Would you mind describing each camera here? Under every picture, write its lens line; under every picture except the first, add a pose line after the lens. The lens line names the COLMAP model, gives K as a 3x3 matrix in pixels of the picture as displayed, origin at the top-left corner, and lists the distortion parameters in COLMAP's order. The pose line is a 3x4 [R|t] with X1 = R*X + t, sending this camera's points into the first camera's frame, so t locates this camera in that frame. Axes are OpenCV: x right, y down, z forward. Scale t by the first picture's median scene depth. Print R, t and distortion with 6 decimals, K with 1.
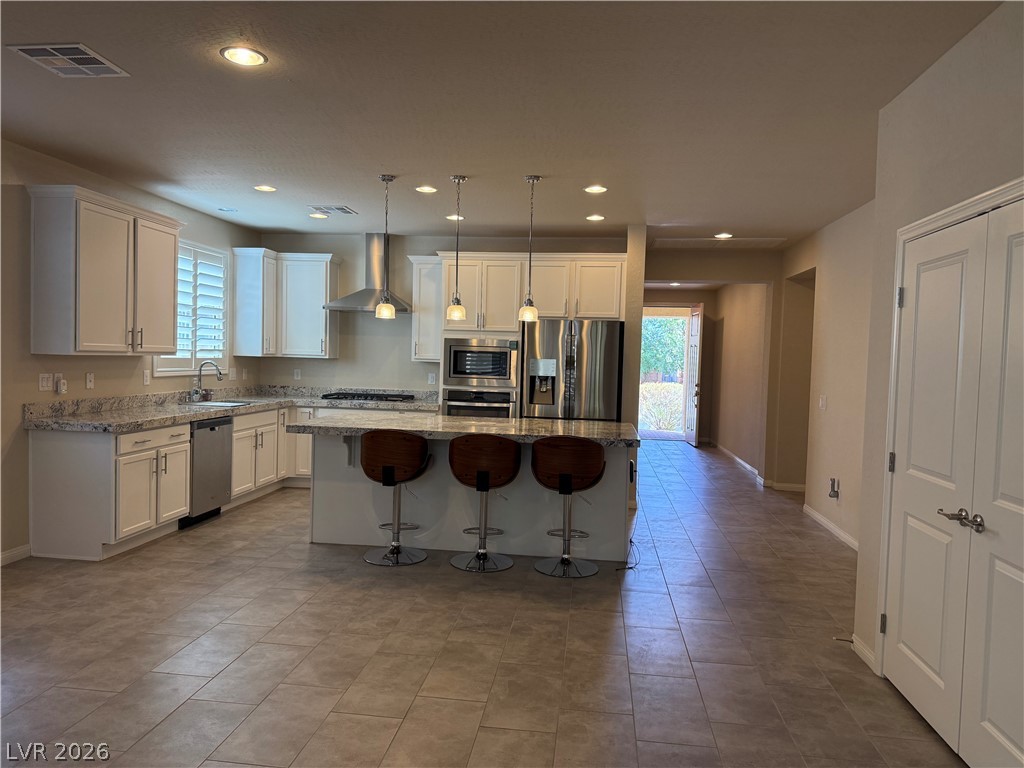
lens RADIAL K [[709.2, 0, 511.7], [0, 709.2, 388.9], [0, 0, 1]] dist [0.075651, -0.103474]
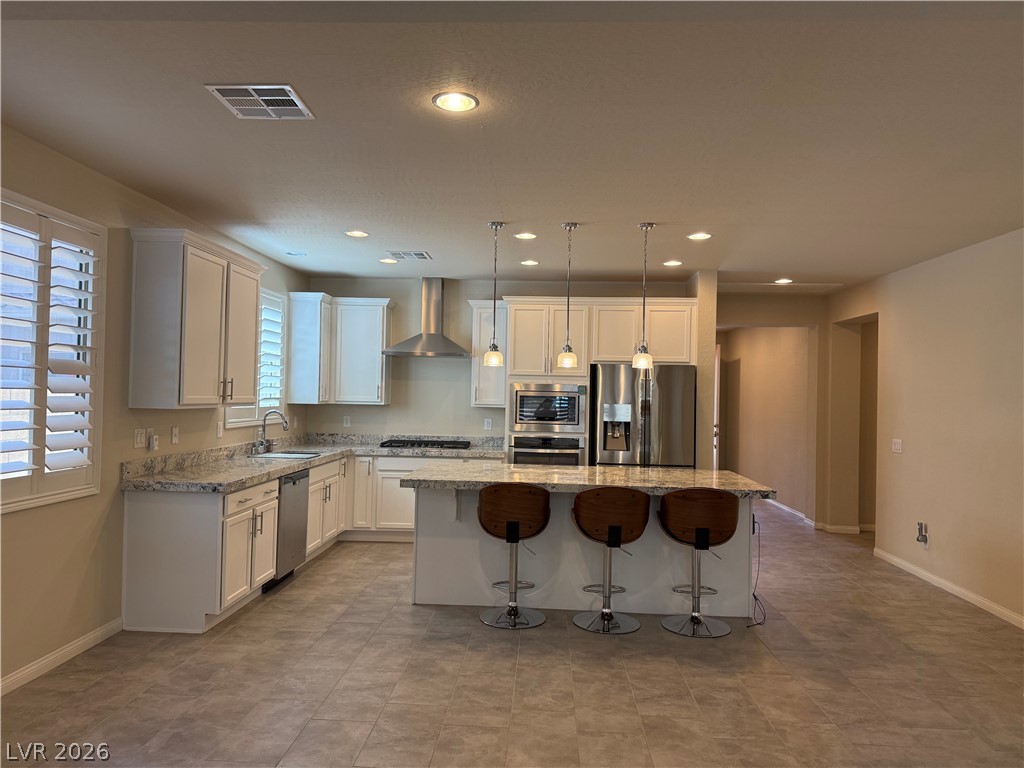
lens RADIAL K [[708.3, 0, 512.0], [0, 708.3, 384.0], [0, 0, 1]] dist [0.082290, -0.114579]
pose [[0.997538, -0.006602, 0.069810, -0.180697], [0.010707, 0.998224, -0.058595, -0.015213], [-0.069299, 0.059199, 0.995838, 0.030496]]
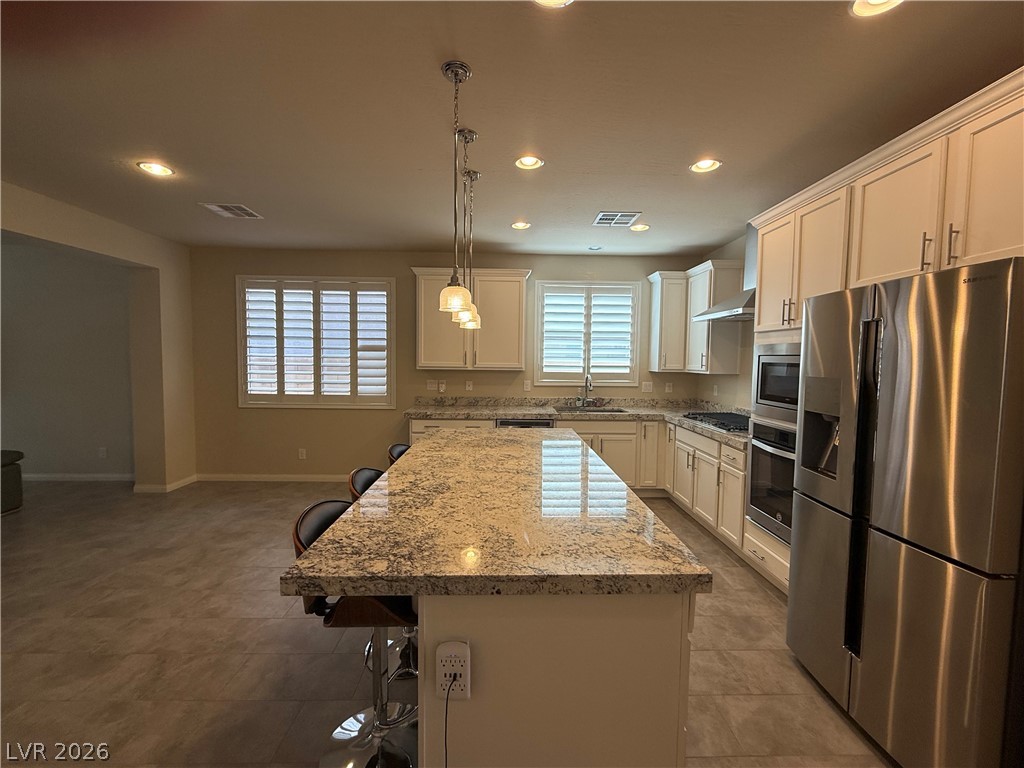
lens RADIAL K [[440.7, 0, 513.6], [0, 440.7, 384.6], [0, 0, 1]] dist [-0.000182, 0.000068]
pose [[0.139990, 0.032820, -0.989609, 0.325492], [-0.052288, 0.998301, 0.025711, -0.036431], [0.988771, 0.048146, 0.141468, 0.801471]]
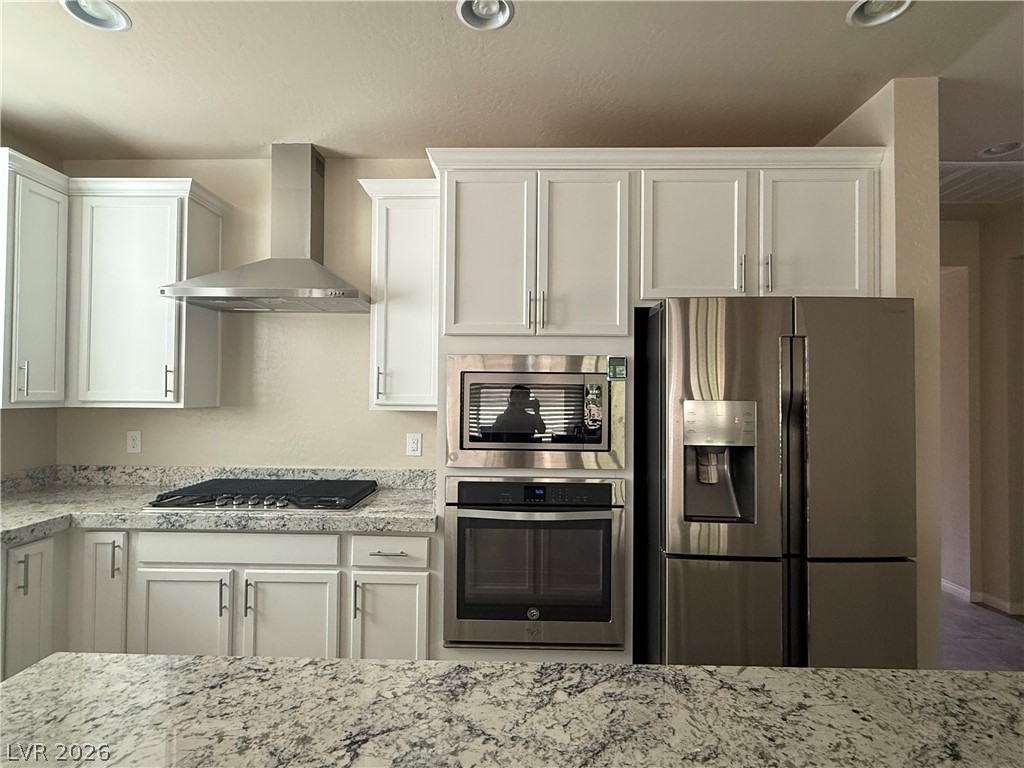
lens RADIAL K [[507.8, 0, 508.5], [0, 507.8, 389.0], [0, 0, 1]] dist [-0.001236, -0.000233]
pose [[0.995251, -0.018163, 0.095627, -0.098791], [0.023747, 0.998058, -0.057589, -0.037748], [-0.094396, 0.059586, 0.993750, 0.789279]]
